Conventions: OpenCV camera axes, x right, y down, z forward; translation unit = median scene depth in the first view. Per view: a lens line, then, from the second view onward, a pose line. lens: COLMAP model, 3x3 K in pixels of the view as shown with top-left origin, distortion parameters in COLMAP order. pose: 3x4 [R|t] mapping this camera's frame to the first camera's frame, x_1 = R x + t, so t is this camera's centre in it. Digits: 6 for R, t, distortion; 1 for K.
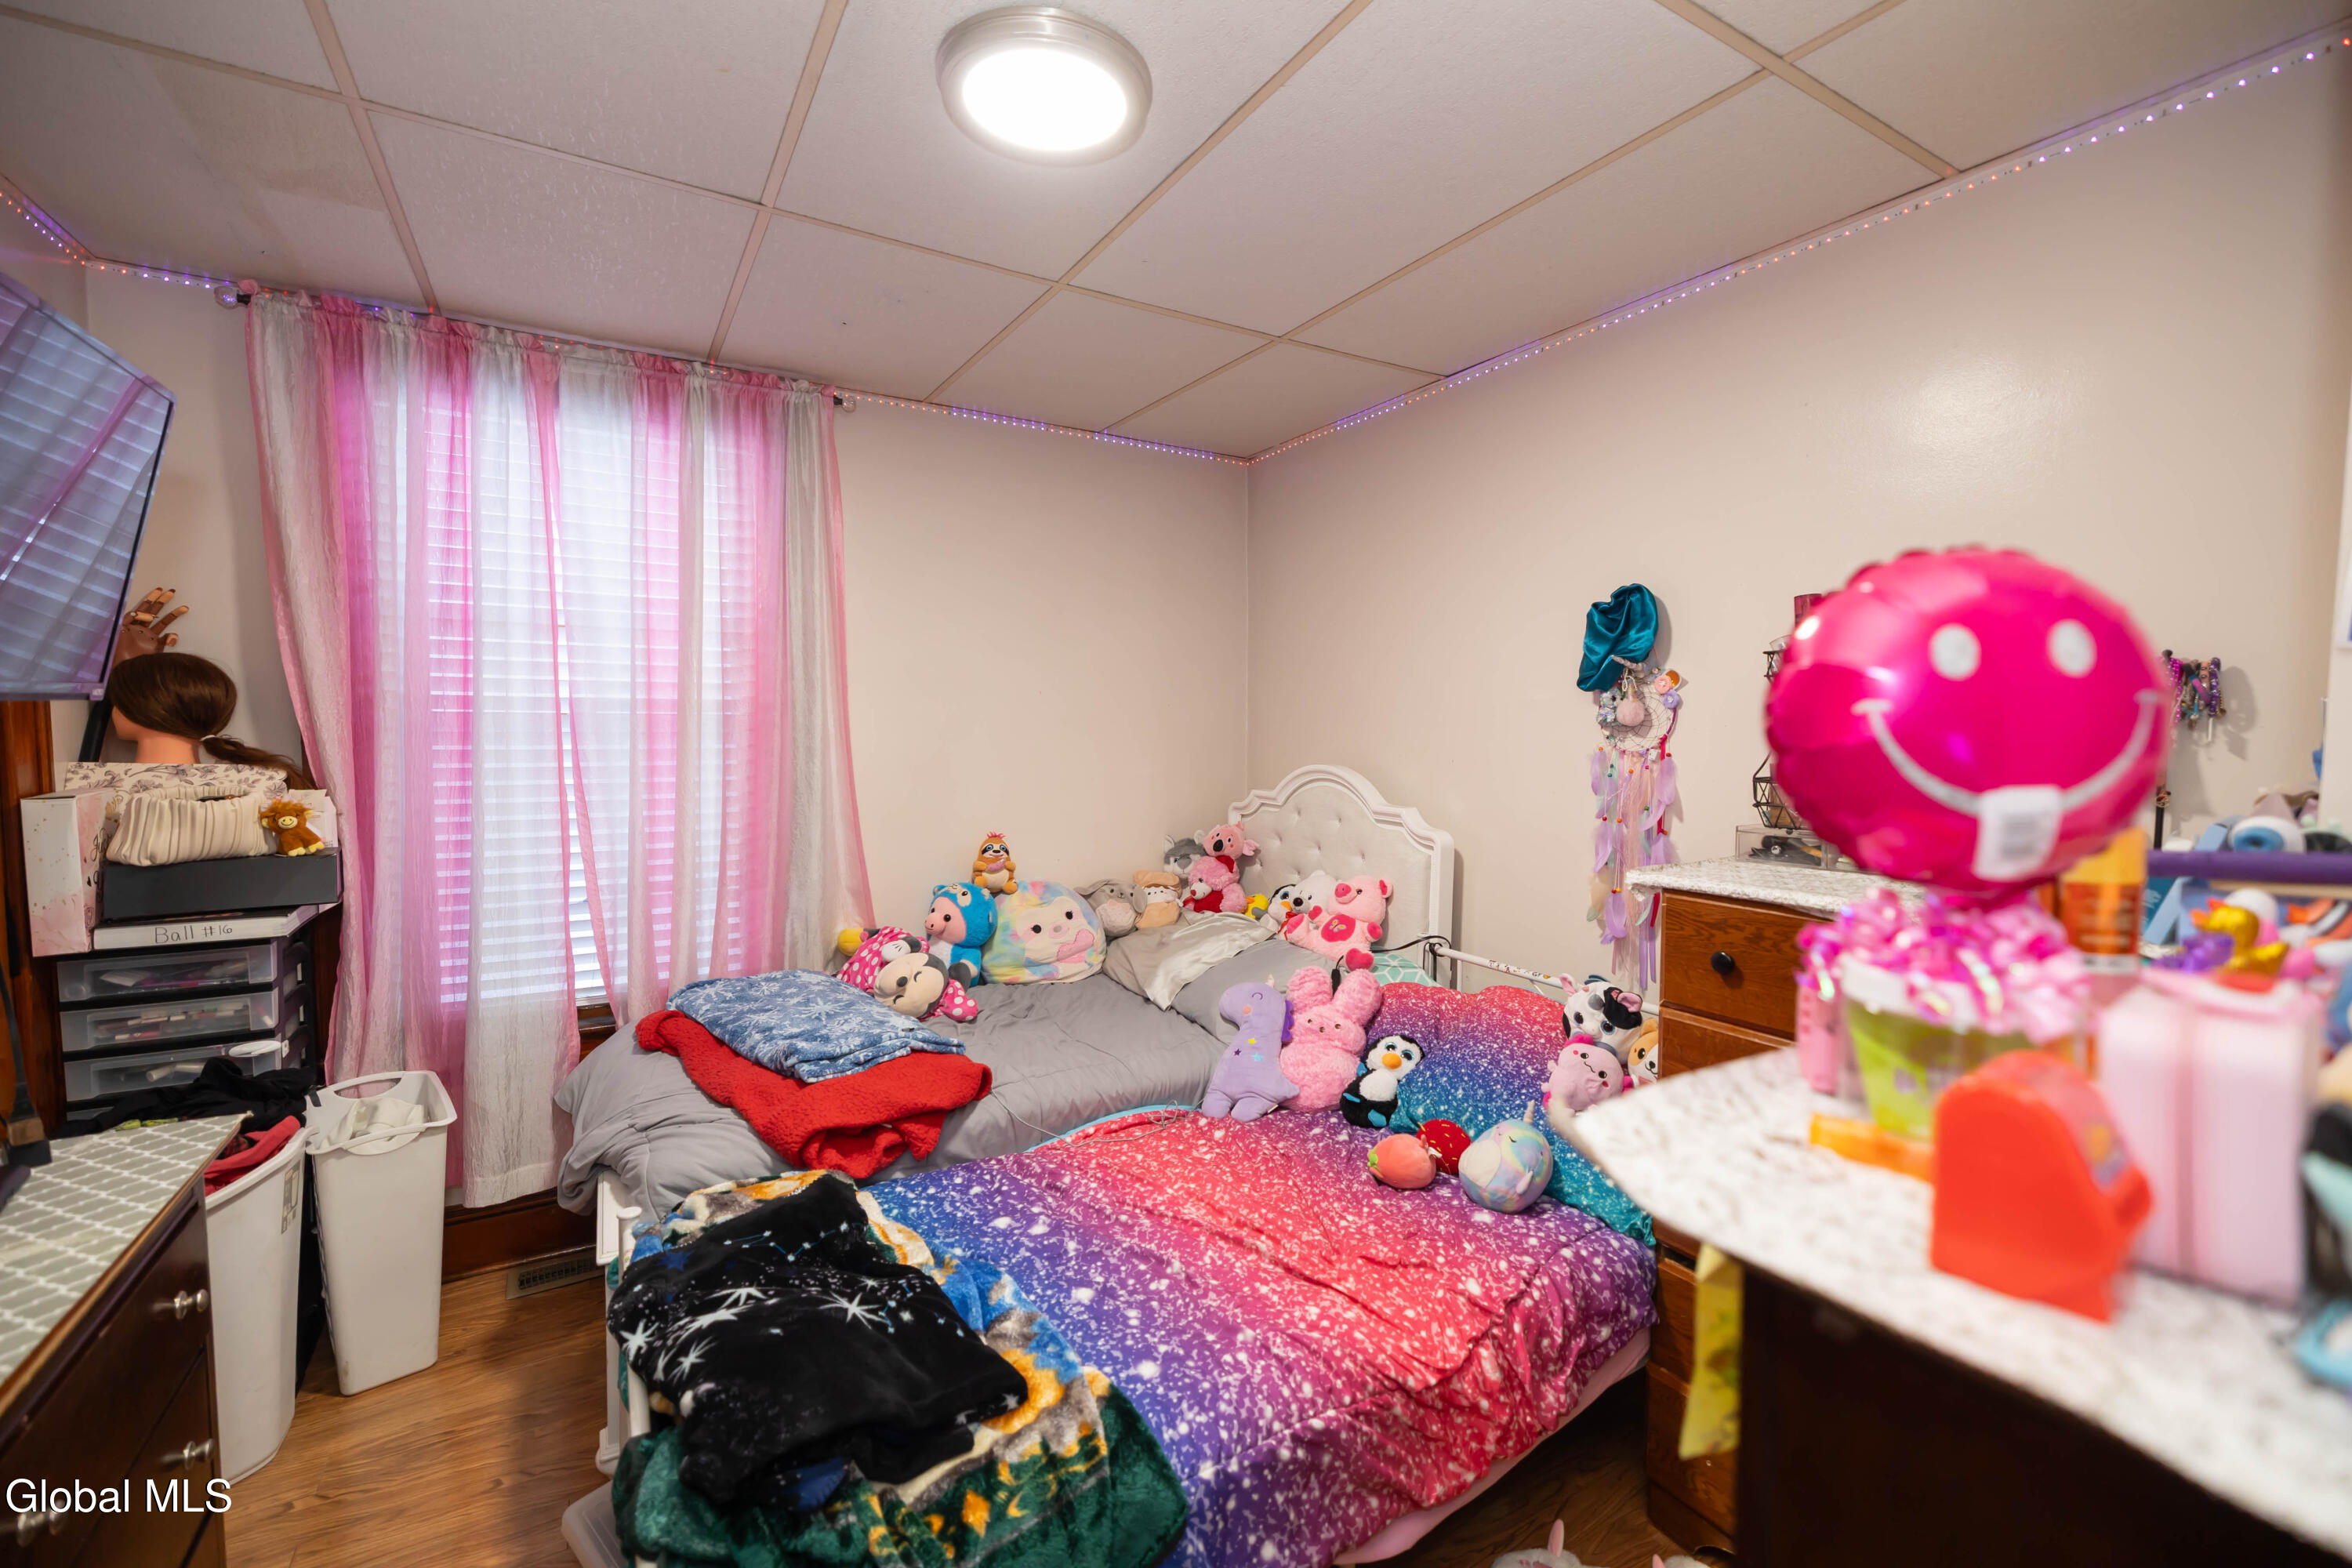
lens RADIAL K [[977.0, 0, 1173.4], [0, 977.0, 777.4], [0, 0, 1]] dist [0.002173, -0.000107]
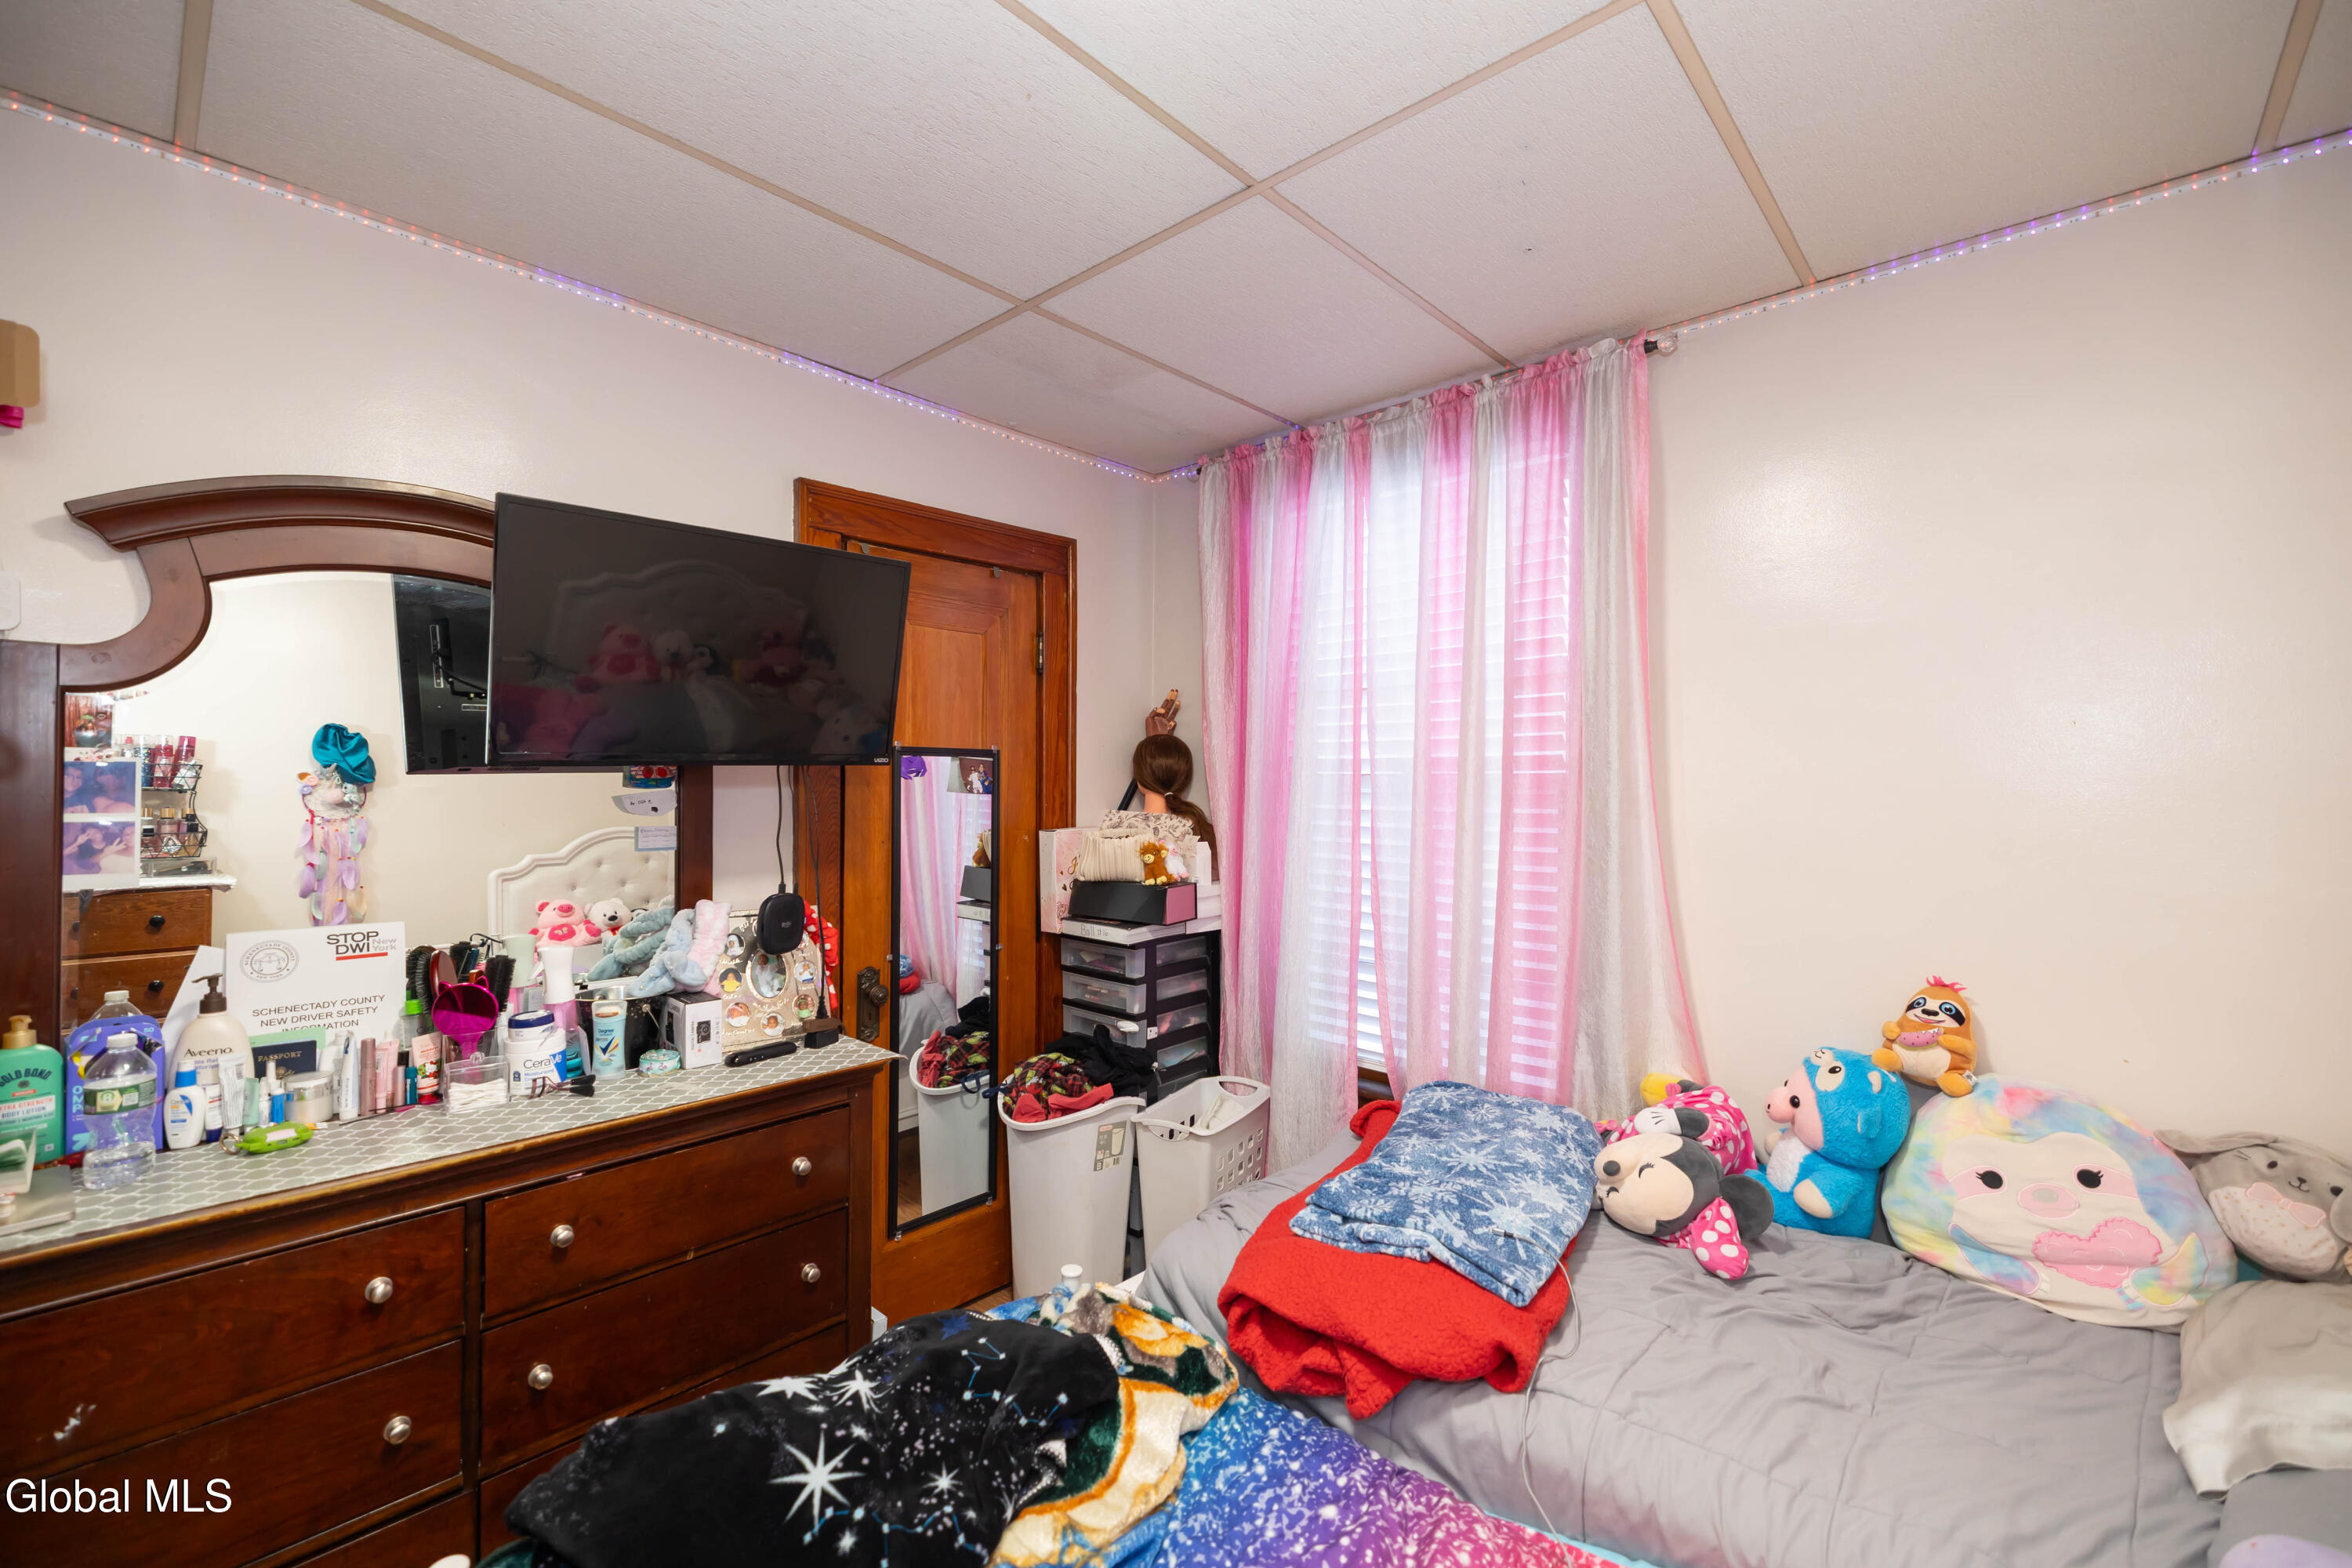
lens RADIAL K [[977.0, 0, 1173.4], [0, 977.0, 777.4], [0, 0, 1]] dist [0.002173, -0.000107]
pose [[0.285792, -0.011320, -0.958225, 0.307220], [-0.055346, 0.998066, -0.028298, -0.024104], [0.956692, 0.061121, 0.284613, 0.556061]]
